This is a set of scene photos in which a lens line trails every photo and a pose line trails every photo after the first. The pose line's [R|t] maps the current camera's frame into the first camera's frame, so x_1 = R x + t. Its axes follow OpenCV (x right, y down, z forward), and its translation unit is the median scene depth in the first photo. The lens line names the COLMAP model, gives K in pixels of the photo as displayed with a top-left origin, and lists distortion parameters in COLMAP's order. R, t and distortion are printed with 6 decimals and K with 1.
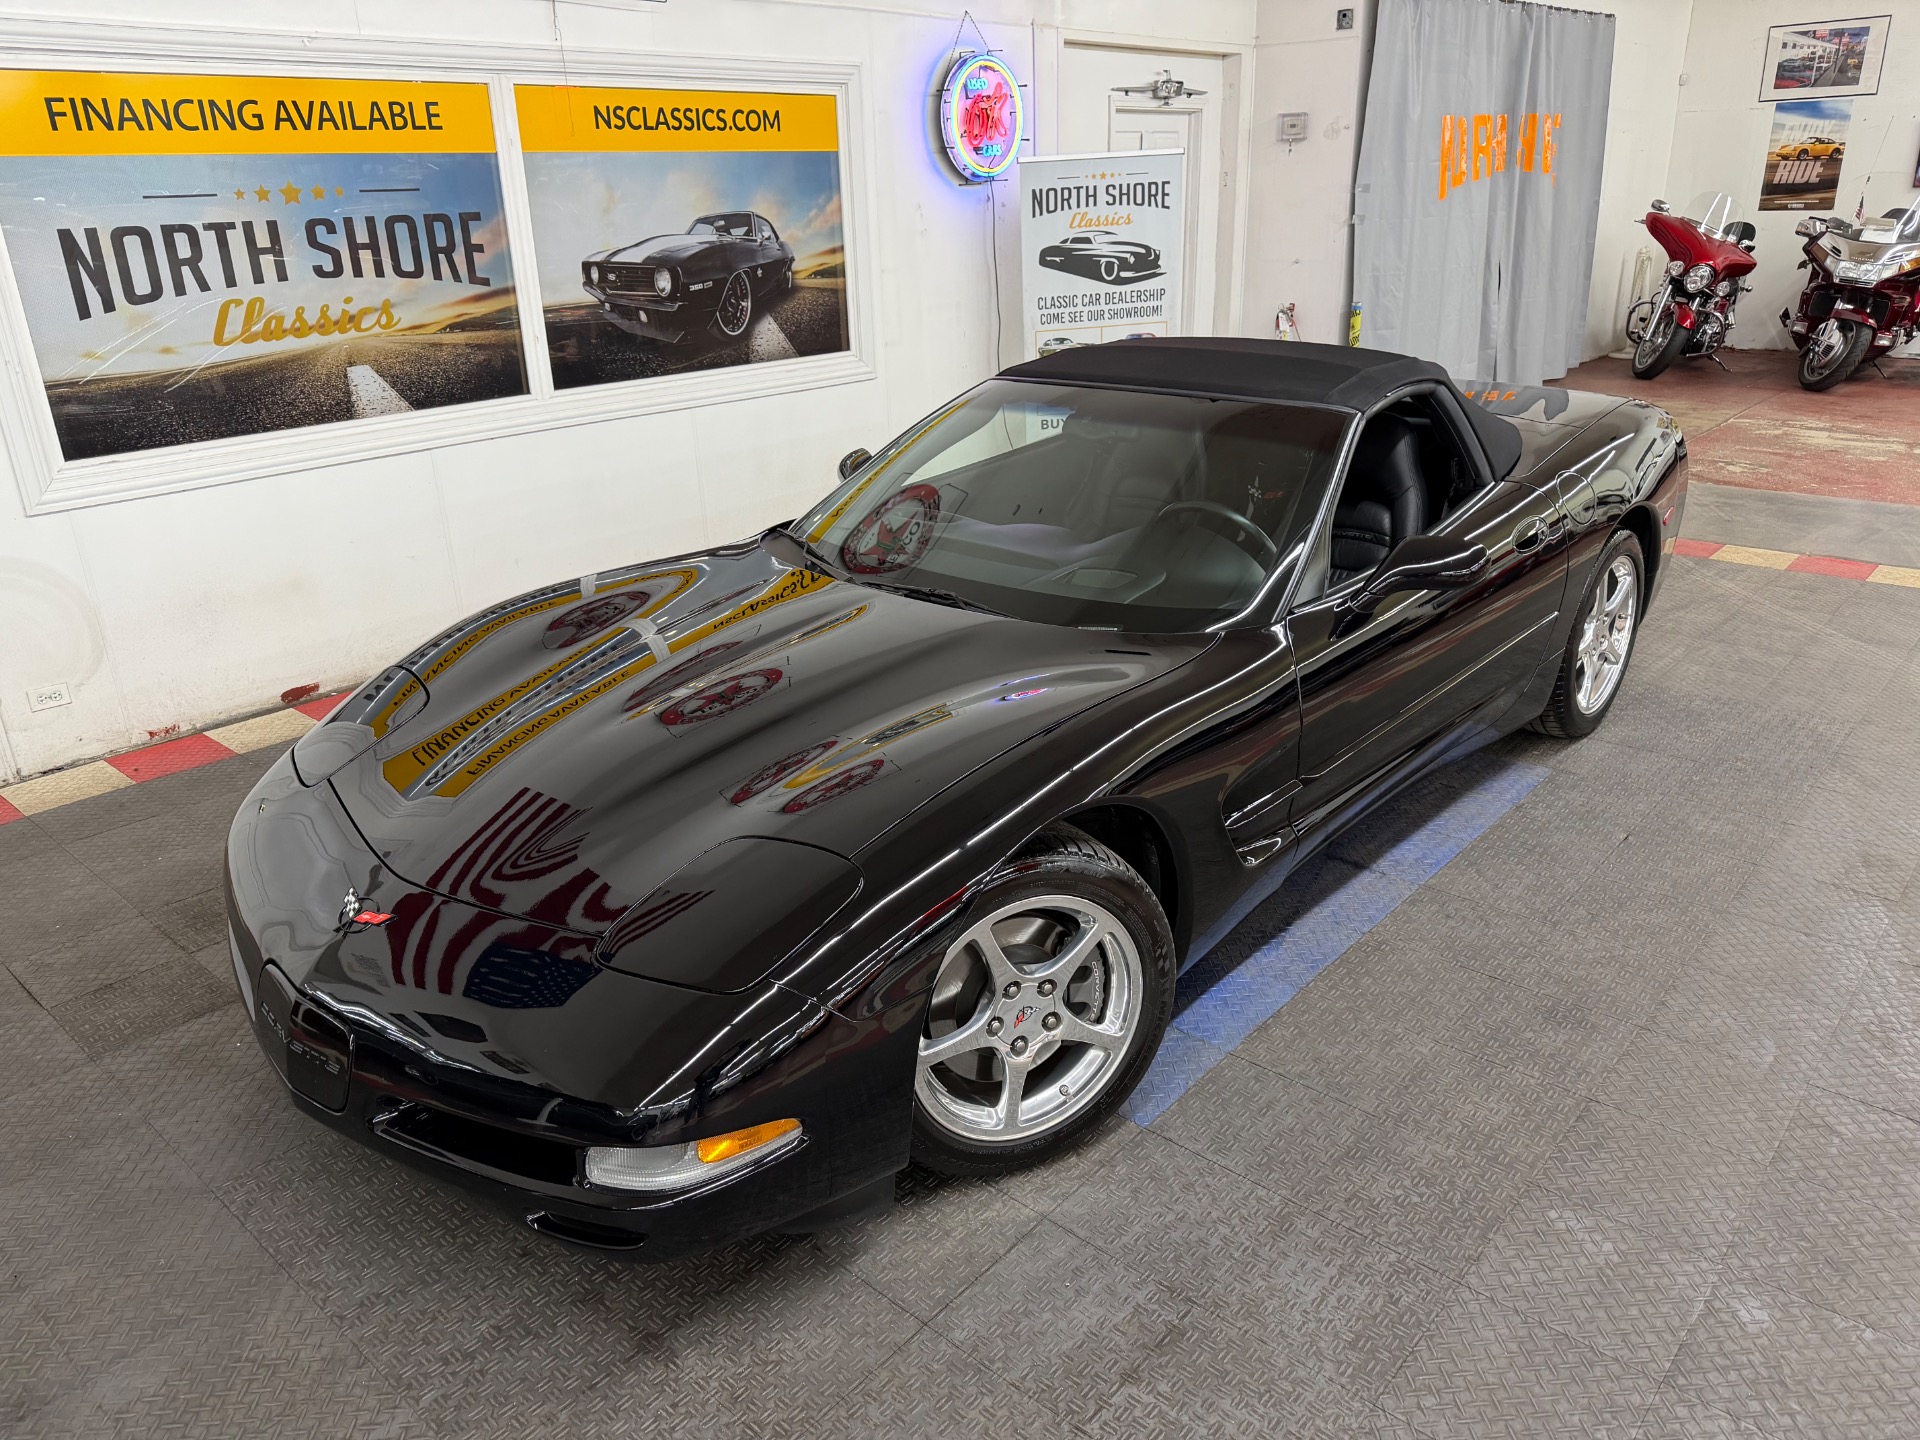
lens RADIAL K [[1388.0, 0, 976.3], [0, 1388.0, 732.1], [0, 0, 1]] dist [0.008193, -0.008041]
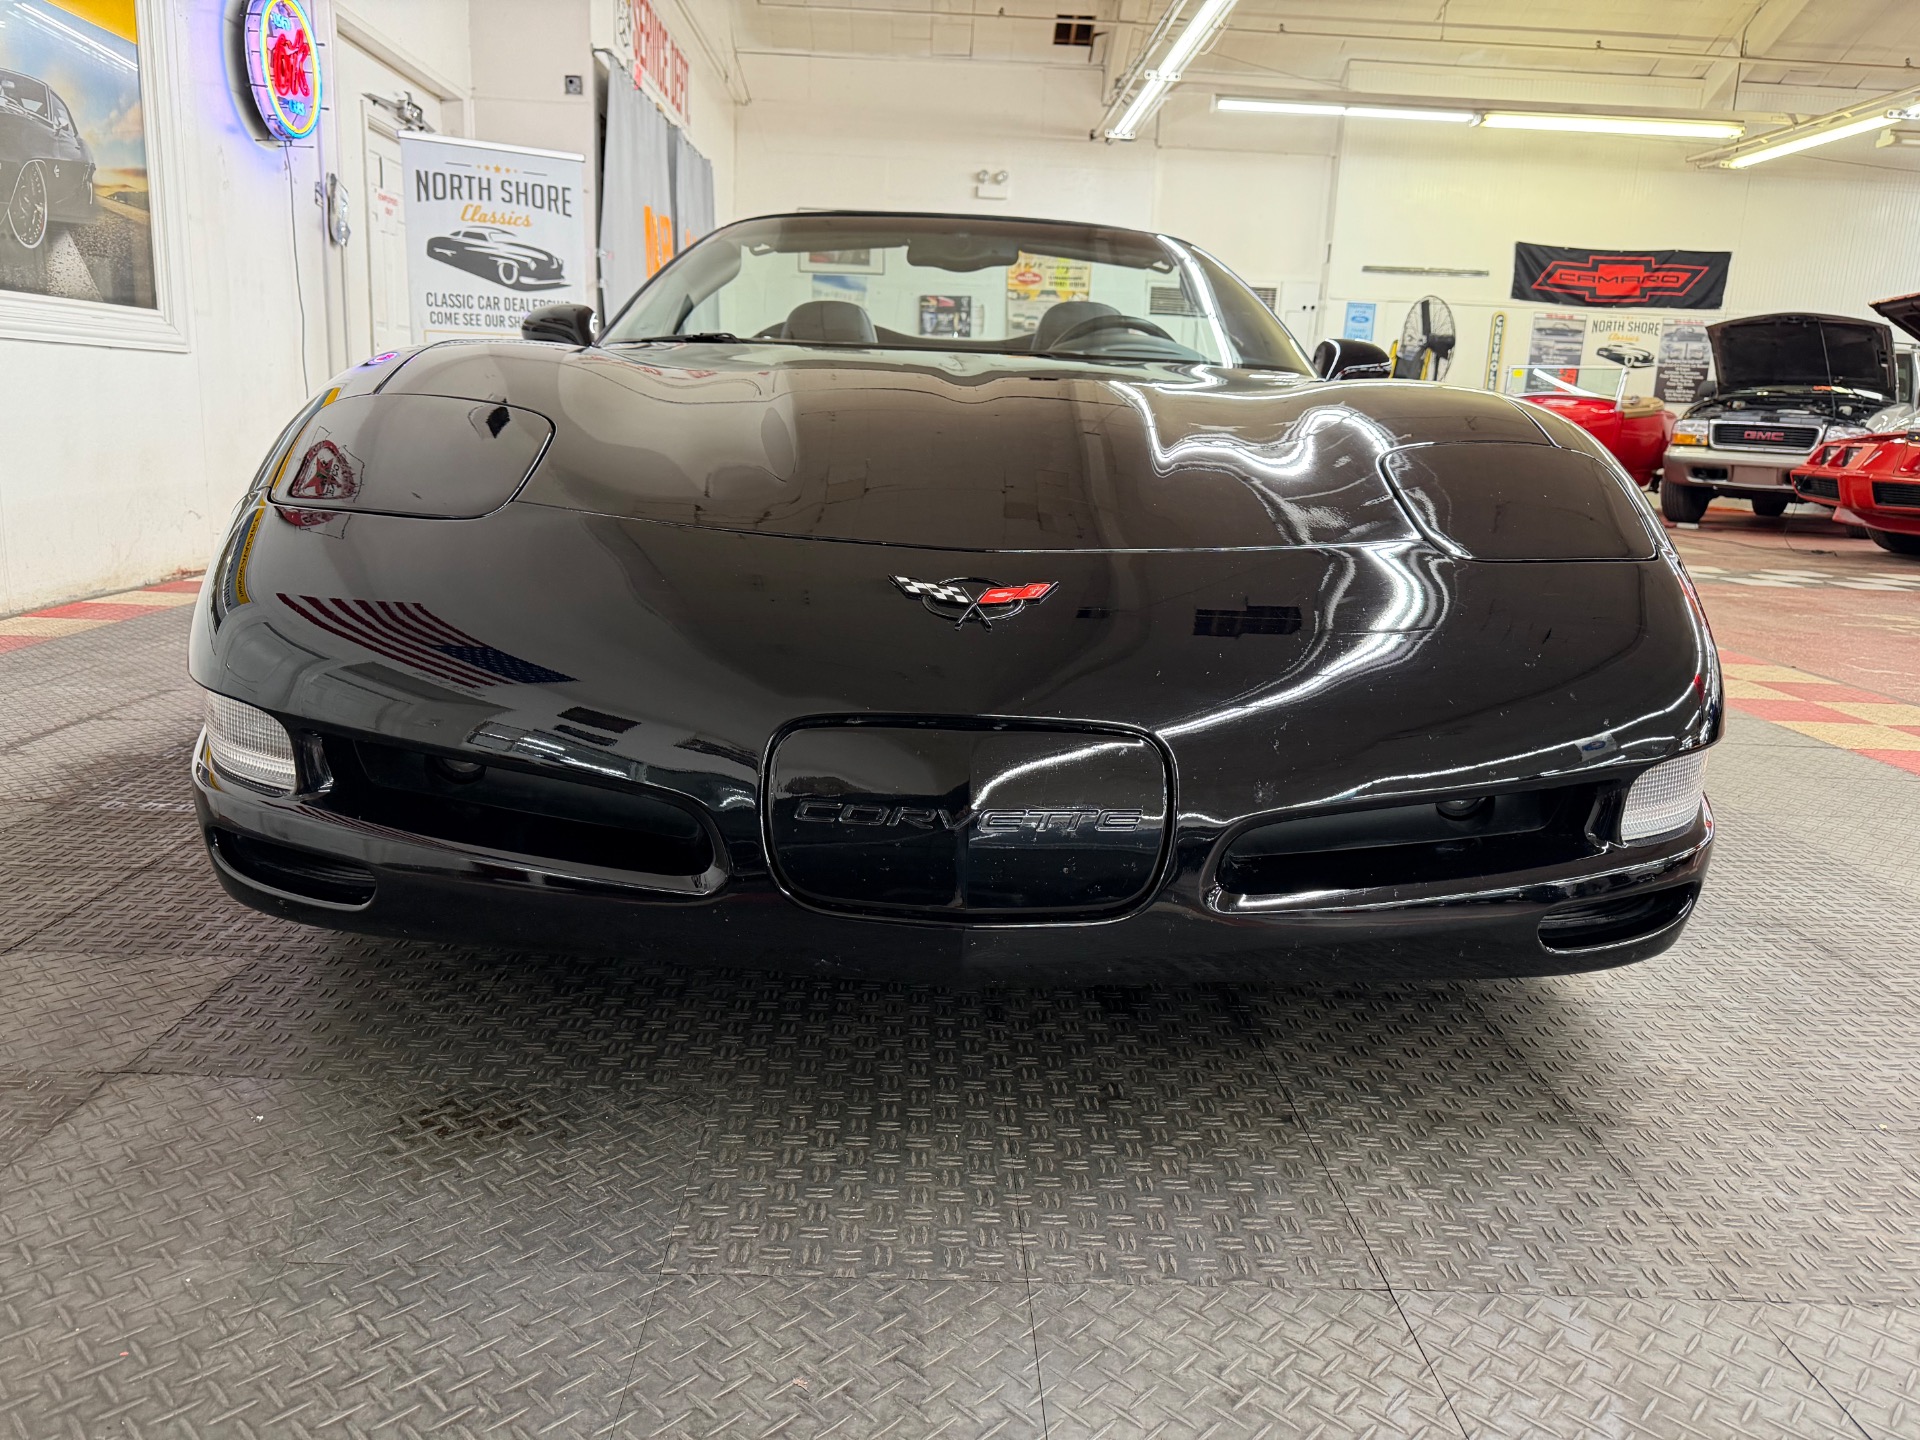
lens RADIAL K [[1391.4, 0, 972.5], [0, 1391.4, 731.1], [0, 0, 1]] dist [0.006495, -0.005811]
pose [[0.736354, -0.088494, 0.670785, -0.394114], [0.187900, 0.979158, -0.077090, 0.118023], [-0.649982, 0.182805, 0.737635, 0.273099]]
